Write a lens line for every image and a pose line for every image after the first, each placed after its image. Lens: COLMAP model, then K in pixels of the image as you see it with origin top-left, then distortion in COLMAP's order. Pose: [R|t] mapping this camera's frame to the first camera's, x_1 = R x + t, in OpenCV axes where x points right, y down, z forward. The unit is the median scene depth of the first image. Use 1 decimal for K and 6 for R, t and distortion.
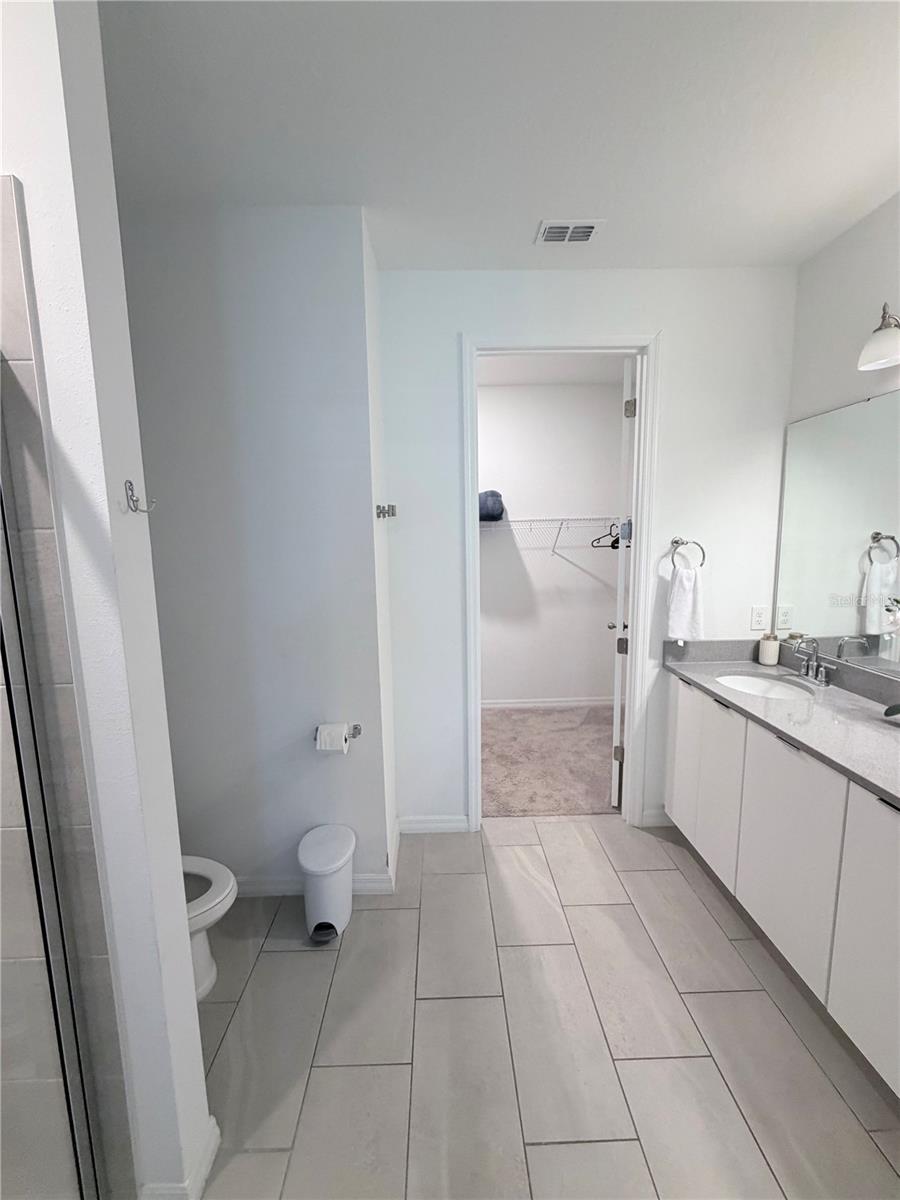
lens RADIAL K [[478.3, 0, 449.6], [0, 478.3, 598.3], [0, 0, 1]] dist [-0.000742, -0.000087]
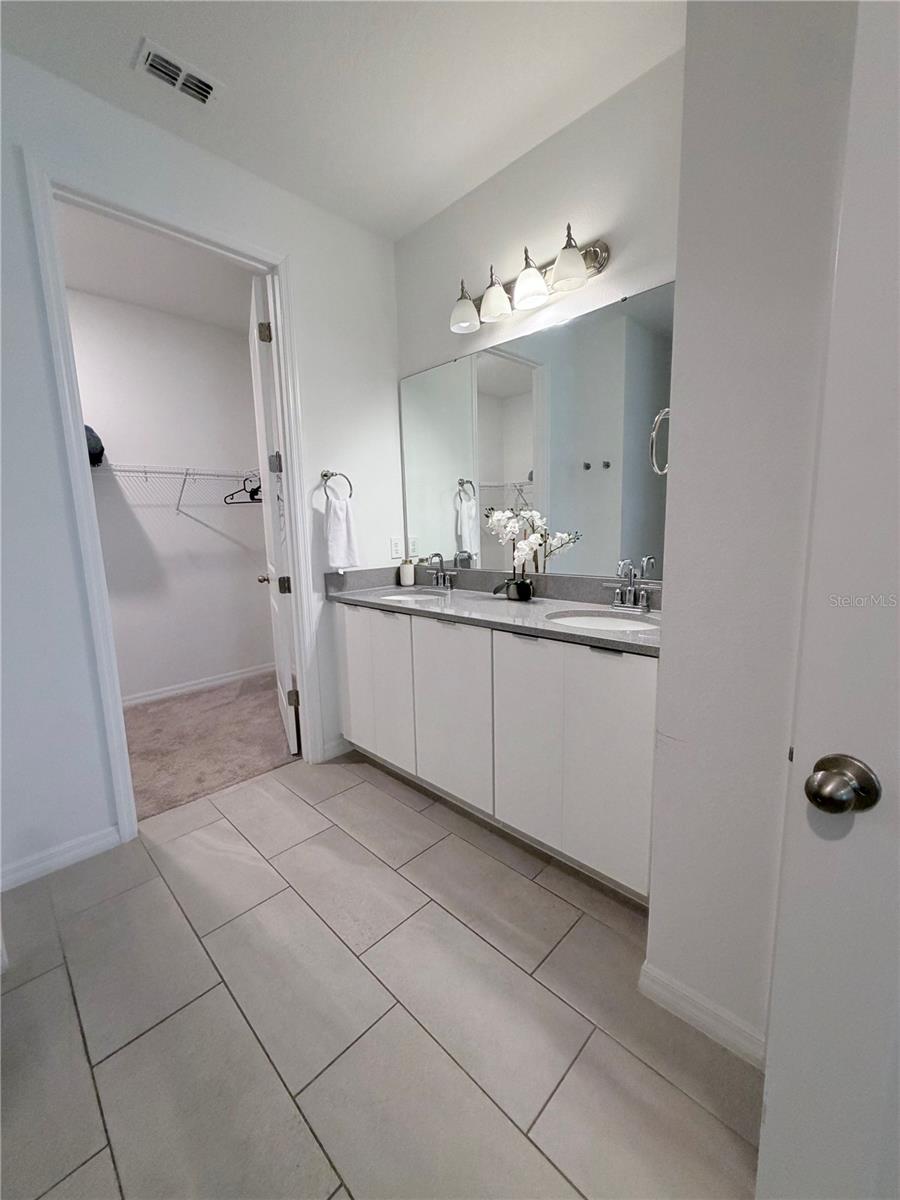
lens RADIAL K [[478.3, 0, 449.6], [0, 478.3, 598.3], [0, 0, 1]] dist [-0.000742, -0.000087]
pose [[0.718908, -0.105808, 0.687005, -0.069410], [0.104750, 0.993551, 0.043406, 0.129687], [-0.687167, 0.040759, 0.725355, 0.080221]]
